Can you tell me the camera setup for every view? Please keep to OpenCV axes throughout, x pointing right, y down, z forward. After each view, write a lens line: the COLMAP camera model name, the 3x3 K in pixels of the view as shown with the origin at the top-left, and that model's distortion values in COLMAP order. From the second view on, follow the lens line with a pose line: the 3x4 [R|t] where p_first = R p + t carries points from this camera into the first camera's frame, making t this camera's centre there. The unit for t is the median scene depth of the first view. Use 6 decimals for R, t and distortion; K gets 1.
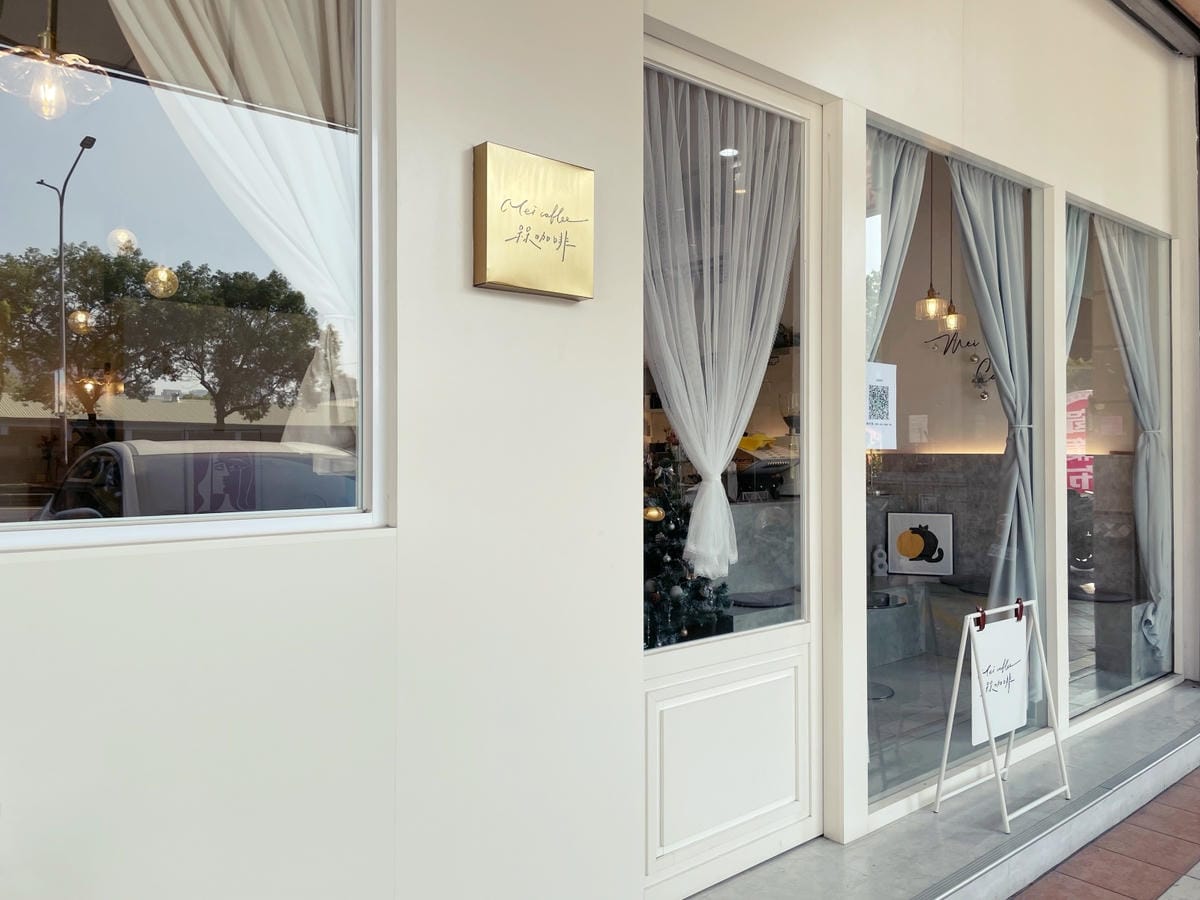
lens RADIAL K [[911.5, 0, 600.0], [0, 911.5, 450.0], [0, 0, 1]] dist [0.095031, -0.134440]
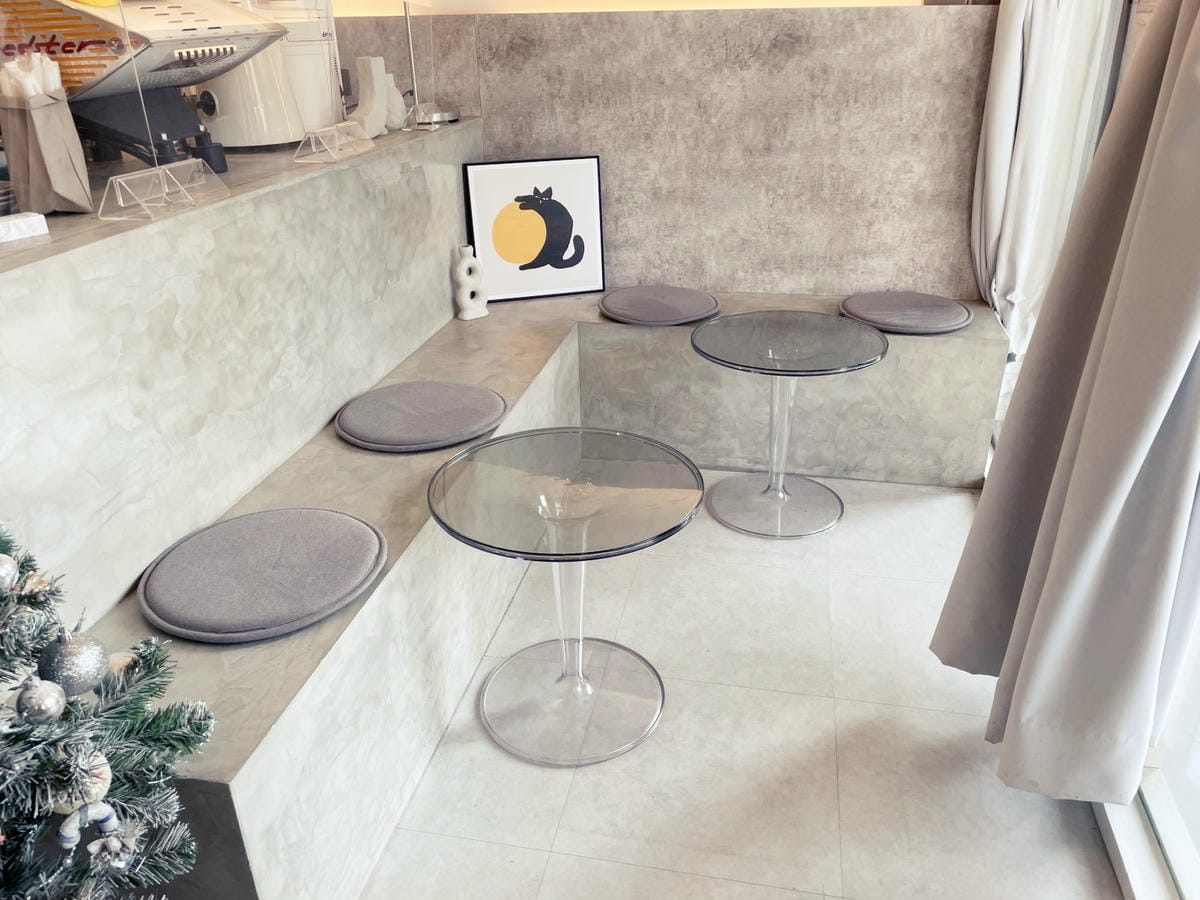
lens RADIAL K [[911.5, 0, 600.0], [0, 911.5, 450.0], [0, 0, 1]] dist [0.095031, -0.134440]
pose [[0.791037, -0.272521, 0.547715, 0.089083], [0.017553, 0.905041, 0.424961, 0.005732], [-0.611516, -0.326546, 0.720705, 0.621191]]
